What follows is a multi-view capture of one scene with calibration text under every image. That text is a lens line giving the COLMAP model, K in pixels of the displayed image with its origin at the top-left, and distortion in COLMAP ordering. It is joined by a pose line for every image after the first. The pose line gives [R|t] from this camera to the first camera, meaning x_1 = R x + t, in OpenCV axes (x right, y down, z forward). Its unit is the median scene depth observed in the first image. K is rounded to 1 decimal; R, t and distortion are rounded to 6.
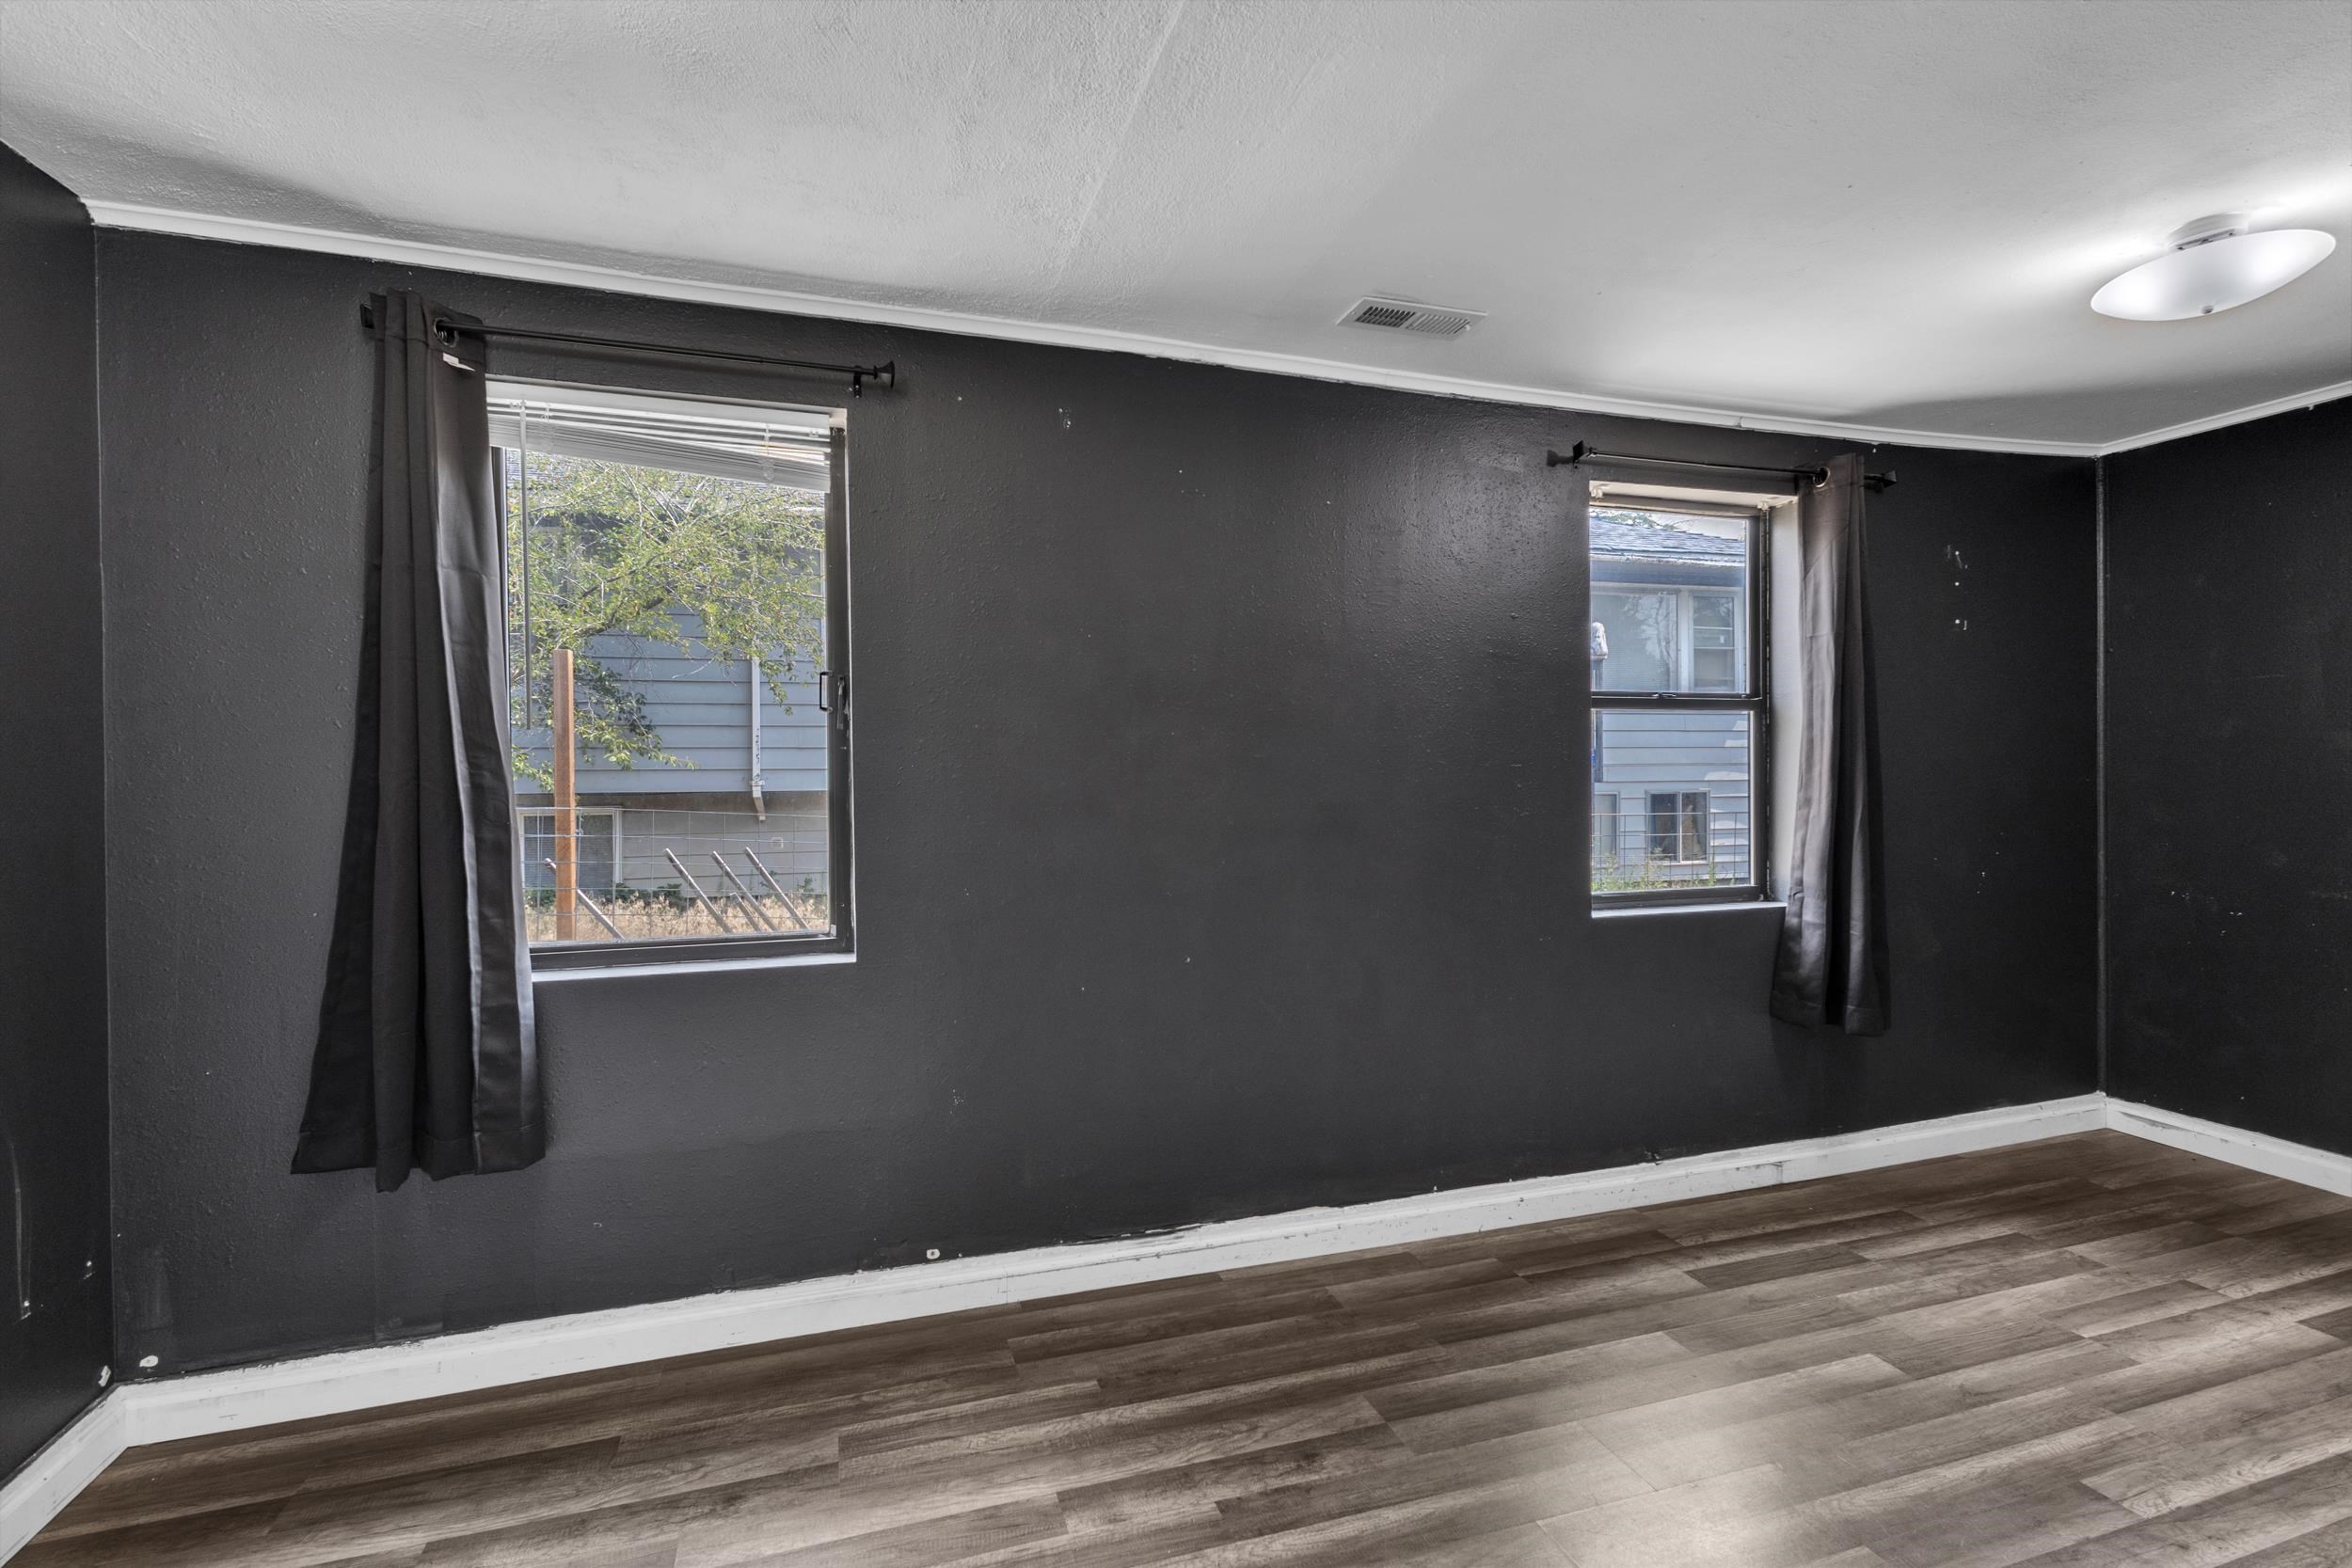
lens RADIAL K [[1084.7, 0, 1182.6], [0, 1084.7, 791.4], [0, 0, 1]] dist [0.010229, -0.000811]
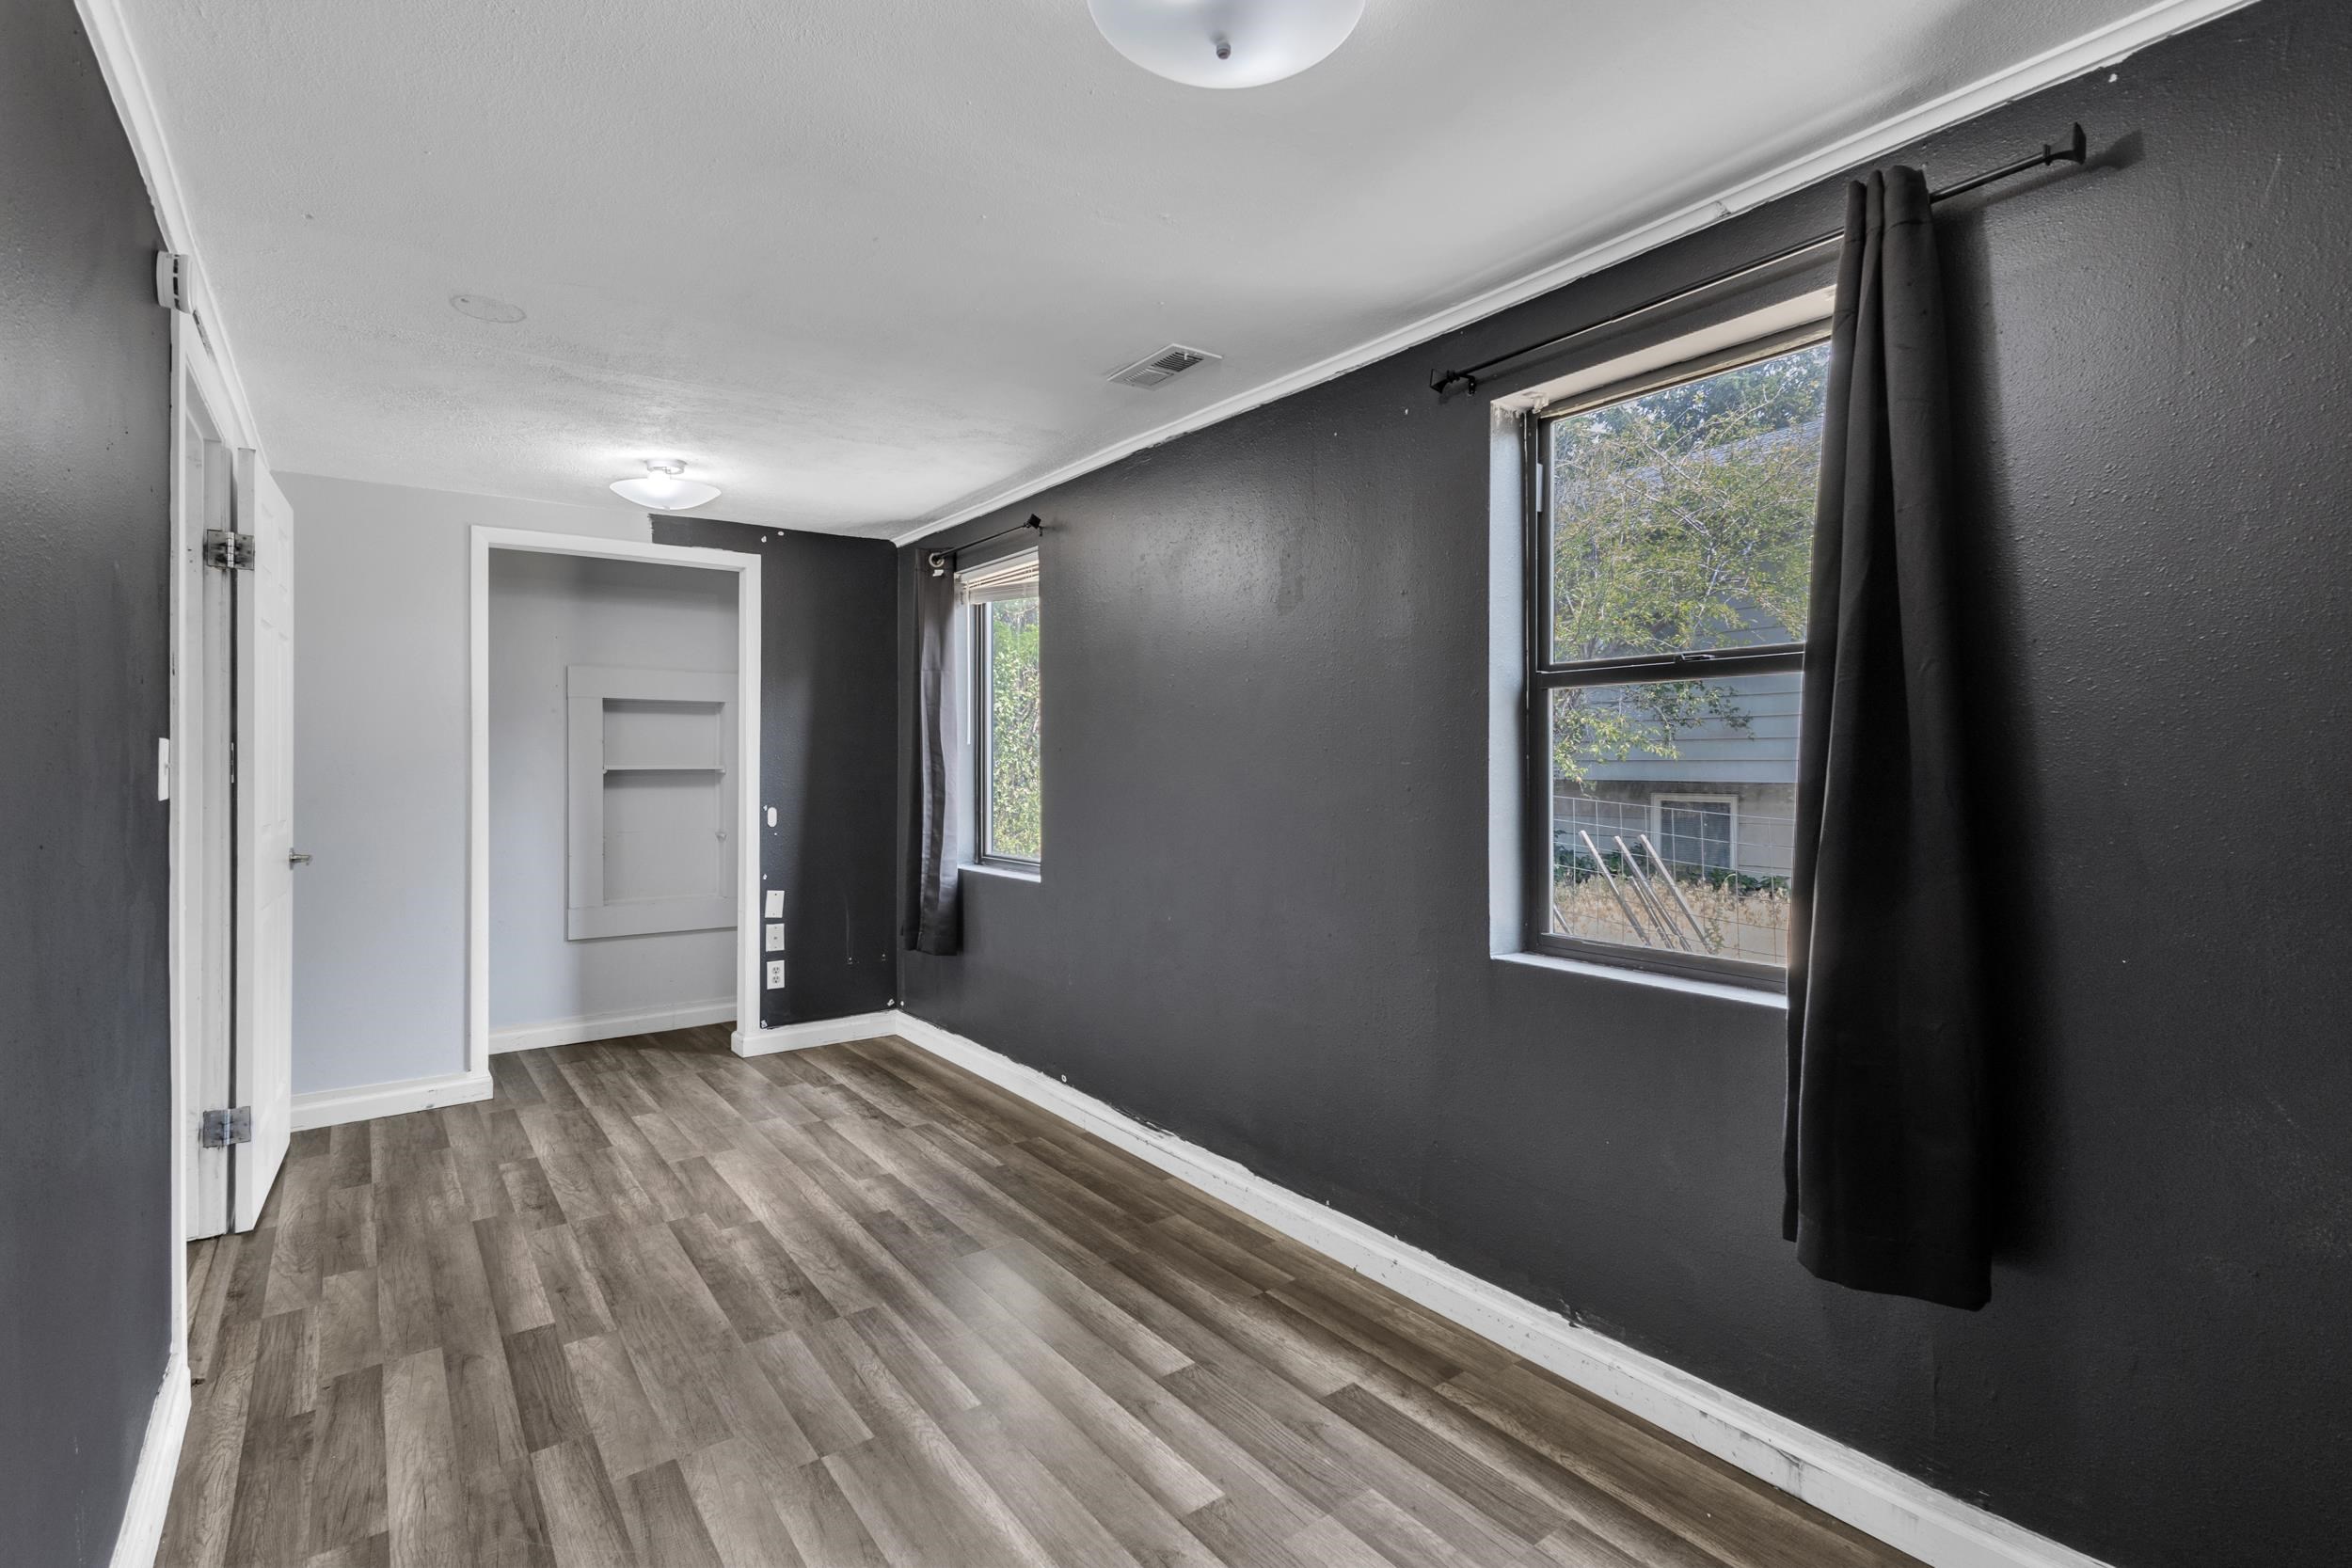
lens RADIAL K [[1084.7, 0, 1161.5], [0, 1084.7, 774.8], [0, 0, 1]] dist [0.010229, -0.000811]
pose [[0.310737, 0.014818, -0.950380, 1.256026], [-0.017728, 0.999795, 0.009793, -0.023150], [0.950331, 0.013805, 0.310936, 0.637065]]
